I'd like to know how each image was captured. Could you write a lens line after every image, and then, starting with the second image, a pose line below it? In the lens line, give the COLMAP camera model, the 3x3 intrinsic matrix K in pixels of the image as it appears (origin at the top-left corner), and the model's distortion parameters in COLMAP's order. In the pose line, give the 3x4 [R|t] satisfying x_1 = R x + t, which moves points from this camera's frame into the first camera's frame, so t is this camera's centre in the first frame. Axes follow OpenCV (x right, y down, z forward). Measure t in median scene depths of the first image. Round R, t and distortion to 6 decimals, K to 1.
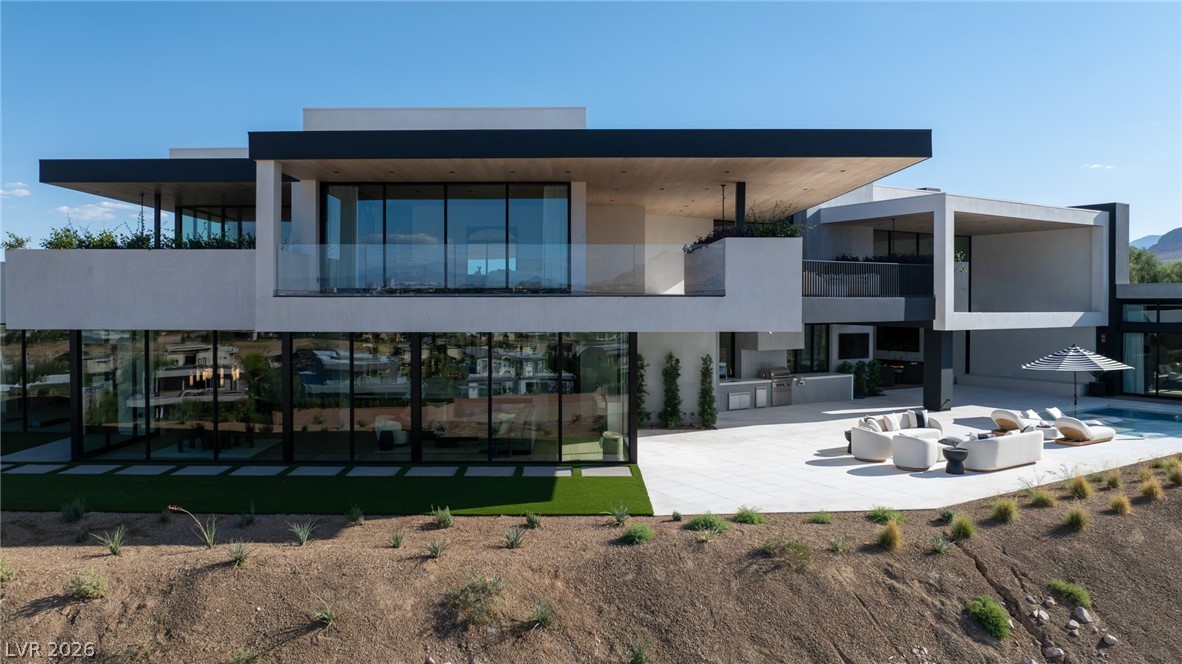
lens RADIAL K [[832.9, 0, 591.0], [0, 832.9, 332.0], [0, 0, 1]] dist [-0.008910, -0.002690]
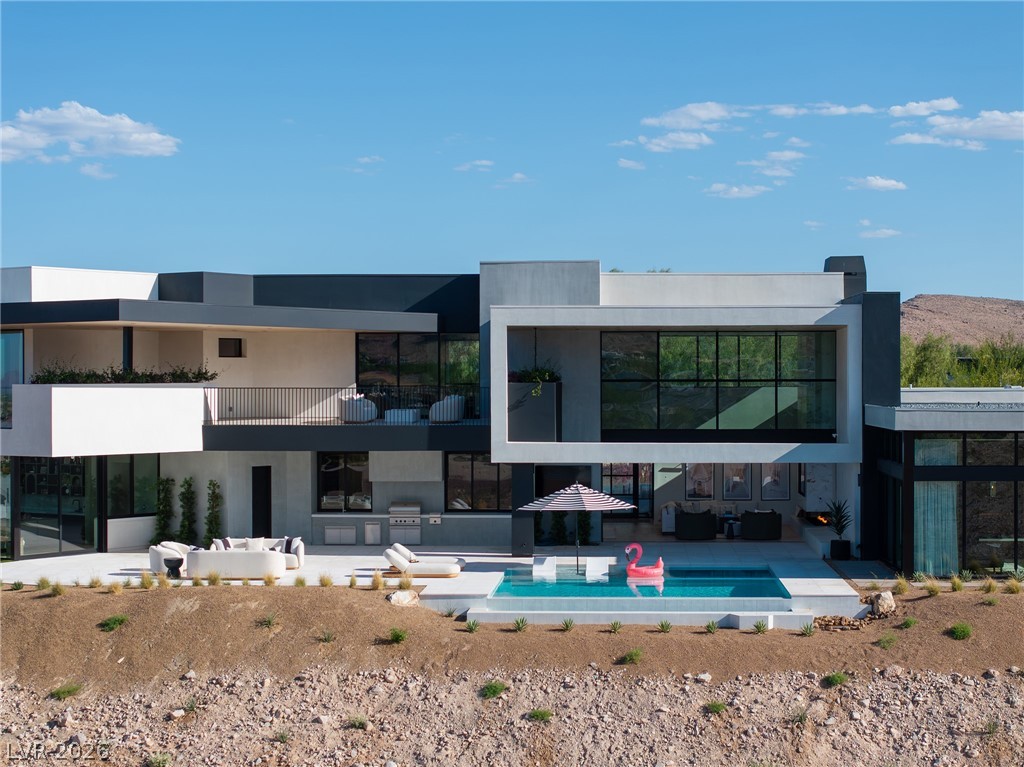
lens RADIAL K [[2043.1, 0, 512.0], [0, 2043.1, 383.5], [0, 0, 1]] dist [-0.008814, -0.214651]
pose [[0.818815, 0.001408, -0.574056, 1.861630], [-0.021906, 0.999345, -0.028795, -0.026486], [0.573640, 0.036153, 0.818310, -0.833448]]
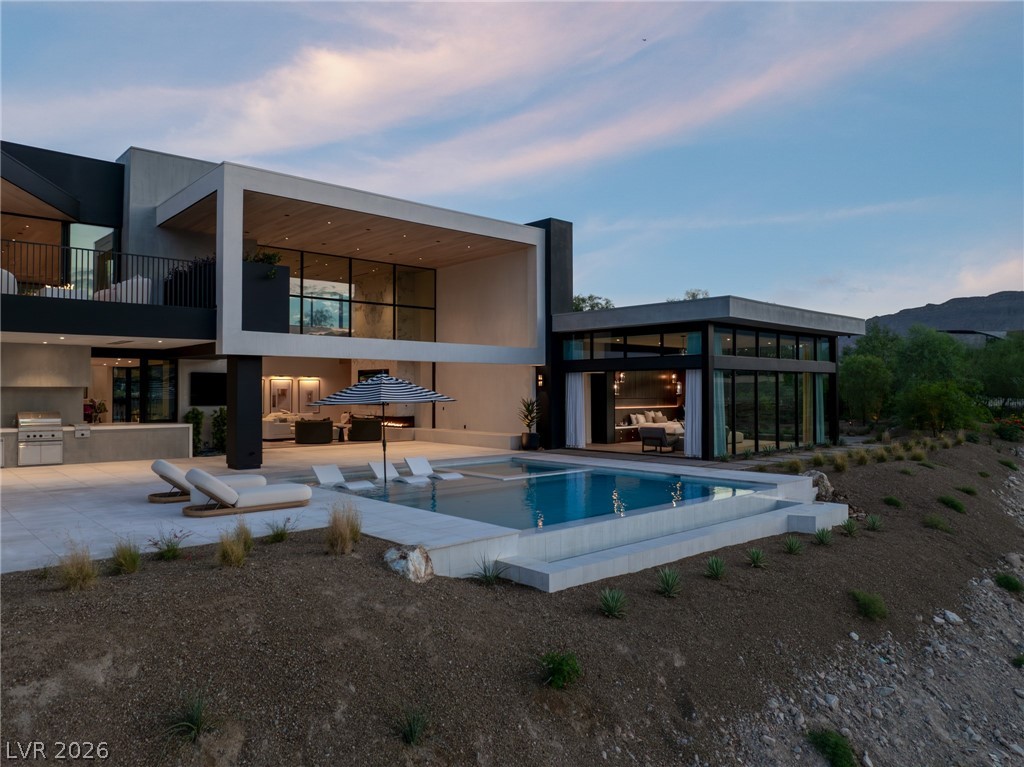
lens RADIAL K [[713.2, 0, 493.0], [0, 713.2, 384.8], [0, 0, 1]] dist [-0.003232, -0.001358]
pose [[0.986729, 0.004023, 0.162325, 0.613860], [0.003854, 0.998831, -0.048182, 0.060381], [-0.162329, 0.048168, 0.985560, 0.404481]]
